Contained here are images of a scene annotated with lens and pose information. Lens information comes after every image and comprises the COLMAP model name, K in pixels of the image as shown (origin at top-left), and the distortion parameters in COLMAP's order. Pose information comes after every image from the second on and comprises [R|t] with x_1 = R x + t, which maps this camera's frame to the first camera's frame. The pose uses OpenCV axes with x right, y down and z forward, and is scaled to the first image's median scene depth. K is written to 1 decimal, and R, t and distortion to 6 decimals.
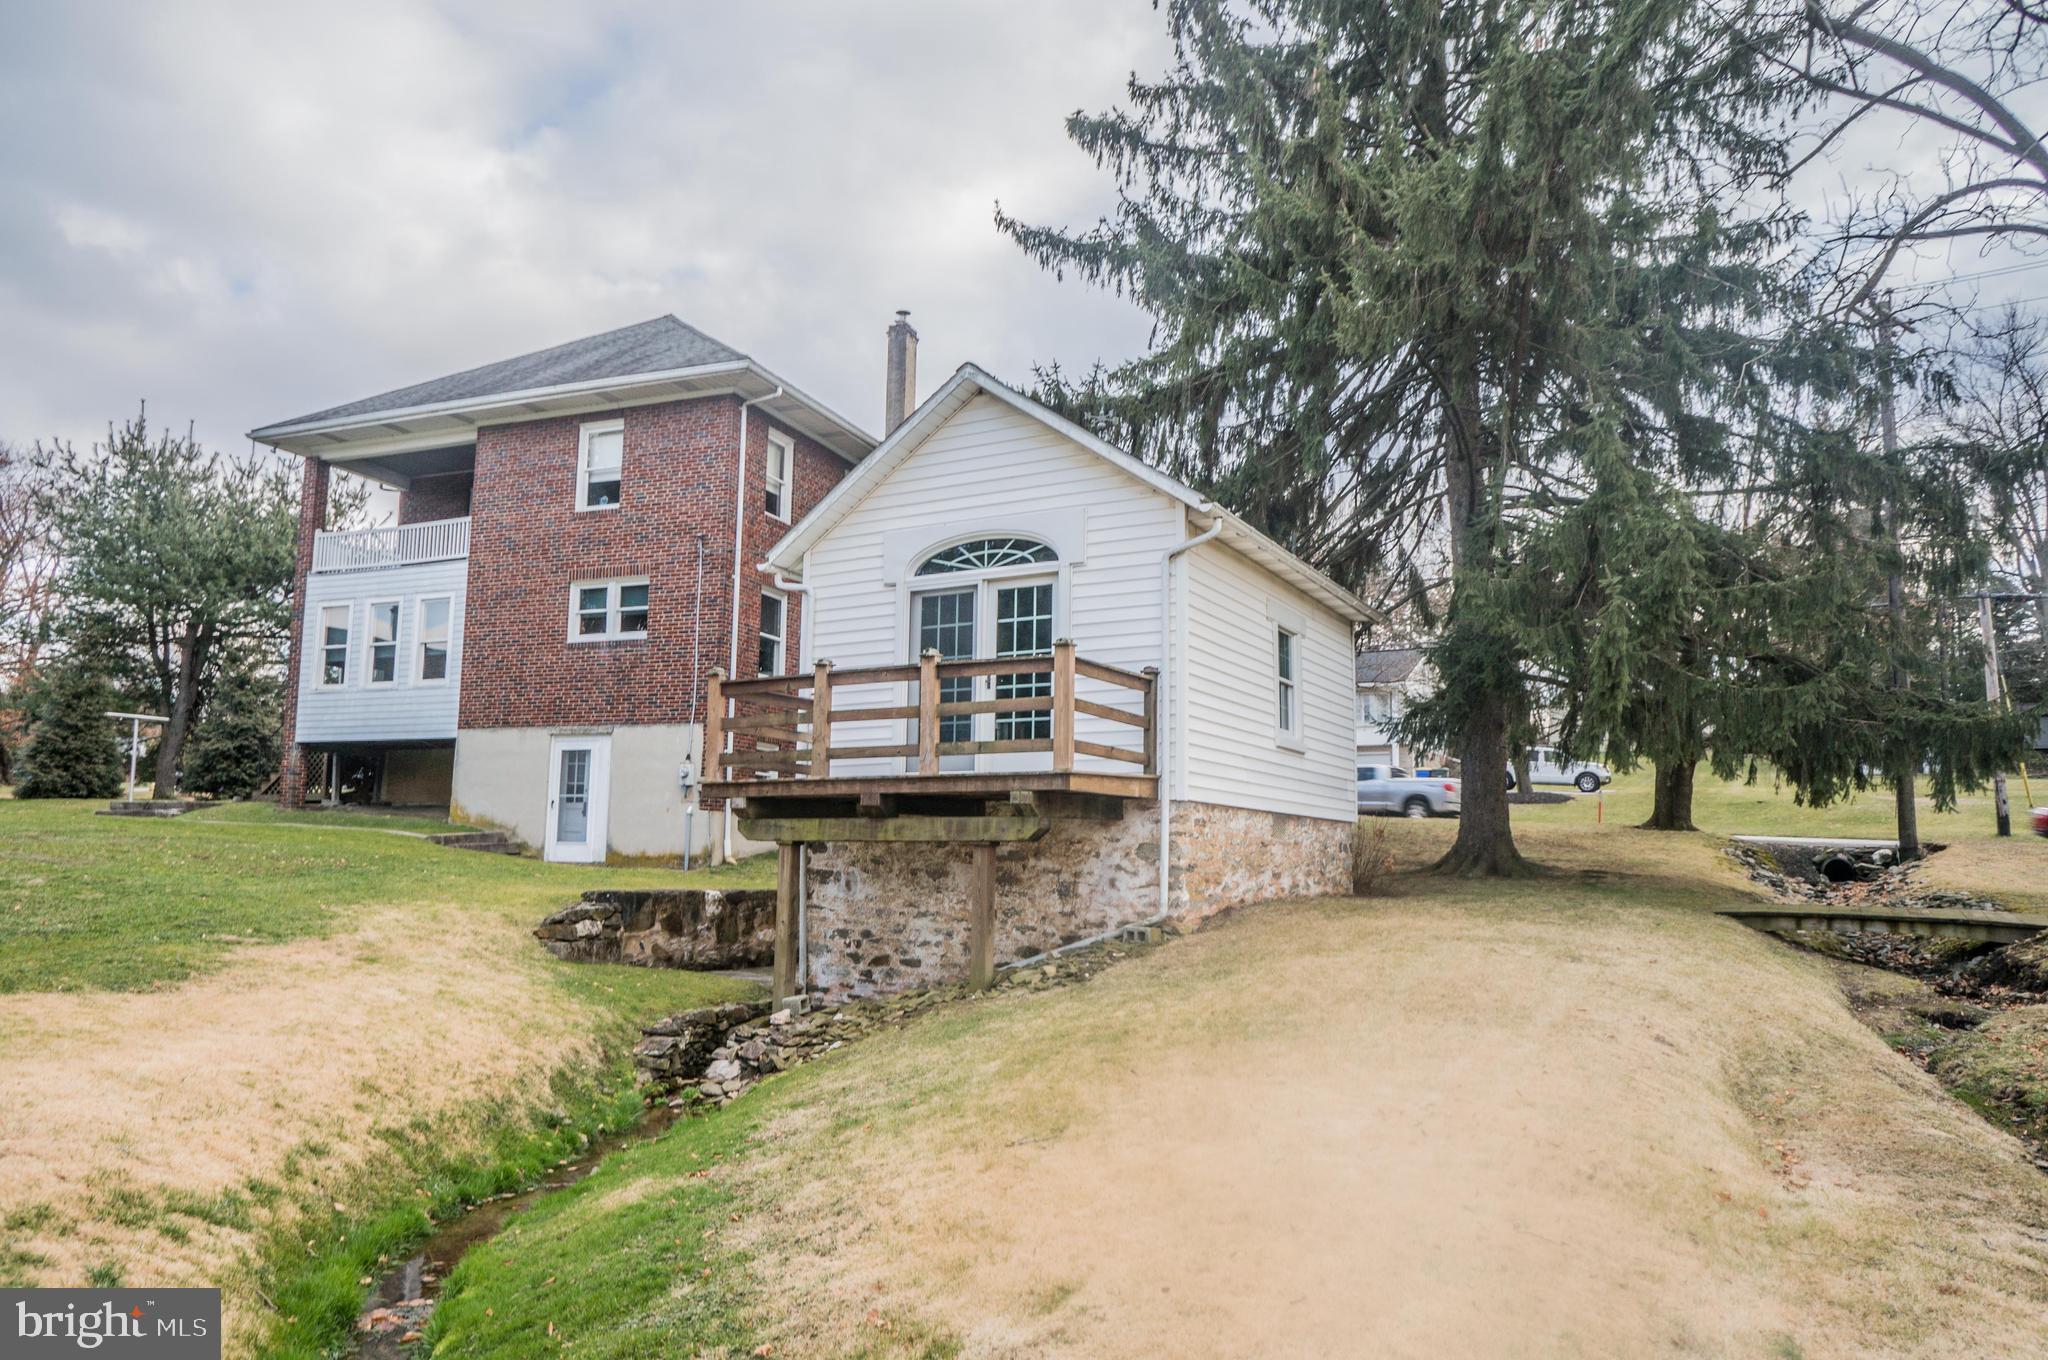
lens RADIAL K [[1386.7, 0, 1010.9], [0, 1386.7, 684.9], [0, 0, 1]] dist [-0.066287, 0.098025]
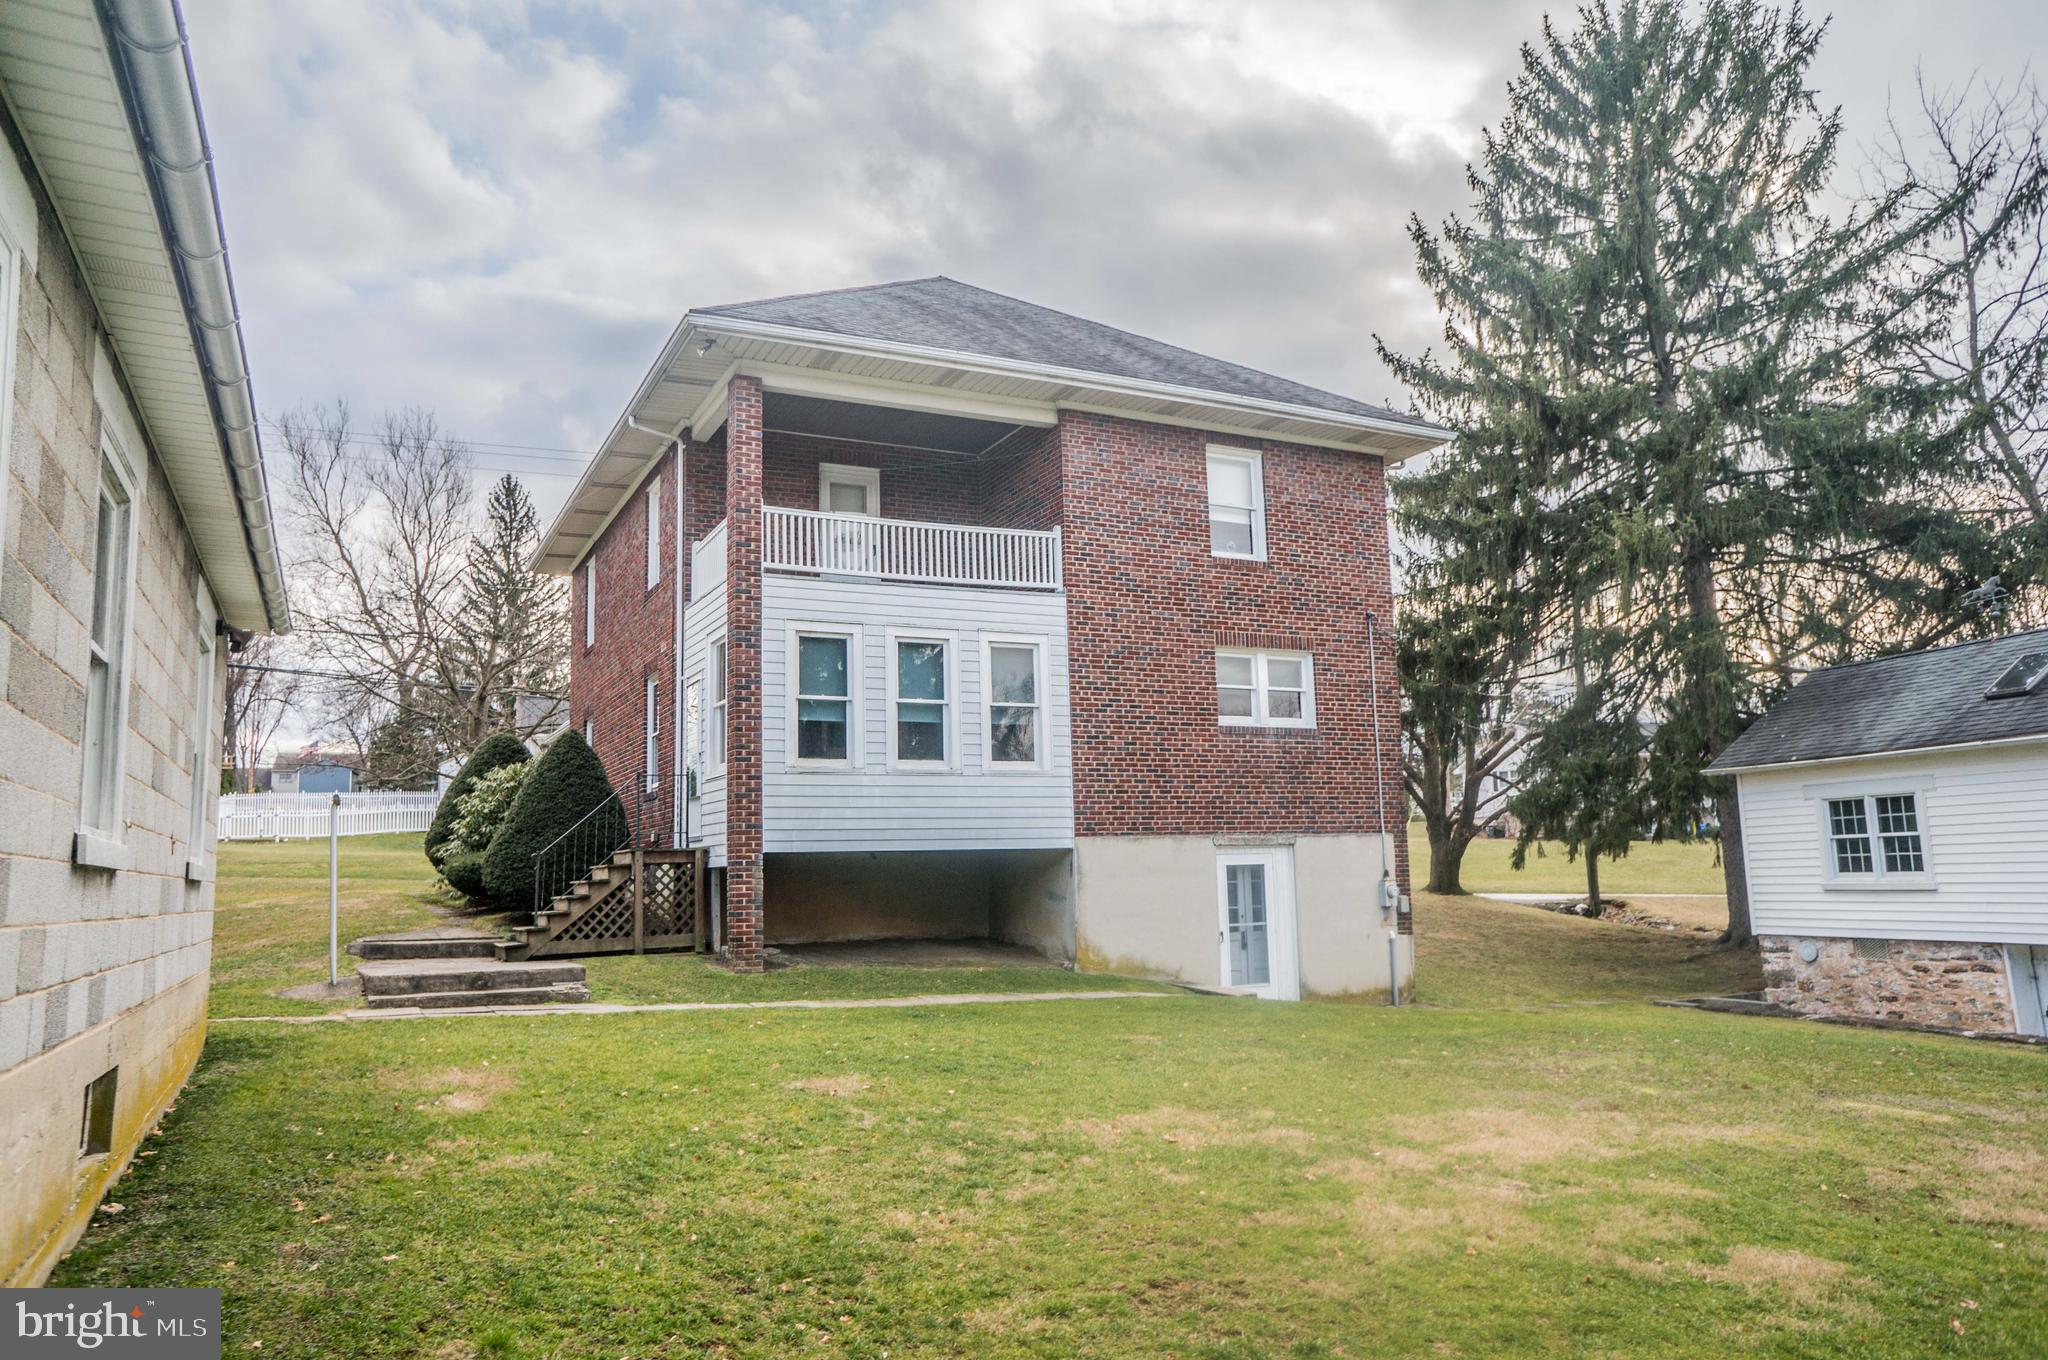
lens RADIAL K [[1386.7, 0, 1010.9], [0, 1386.7, 684.9], [0, 0, 1]] dist [-0.066287, 0.098025]
pose [[0.671013, 0.070100, 0.738124, -0.966380], [-0.061000, 0.997365, -0.039267, -0.015480], [-0.738932, -0.018677, 0.673521, 0.558249]]
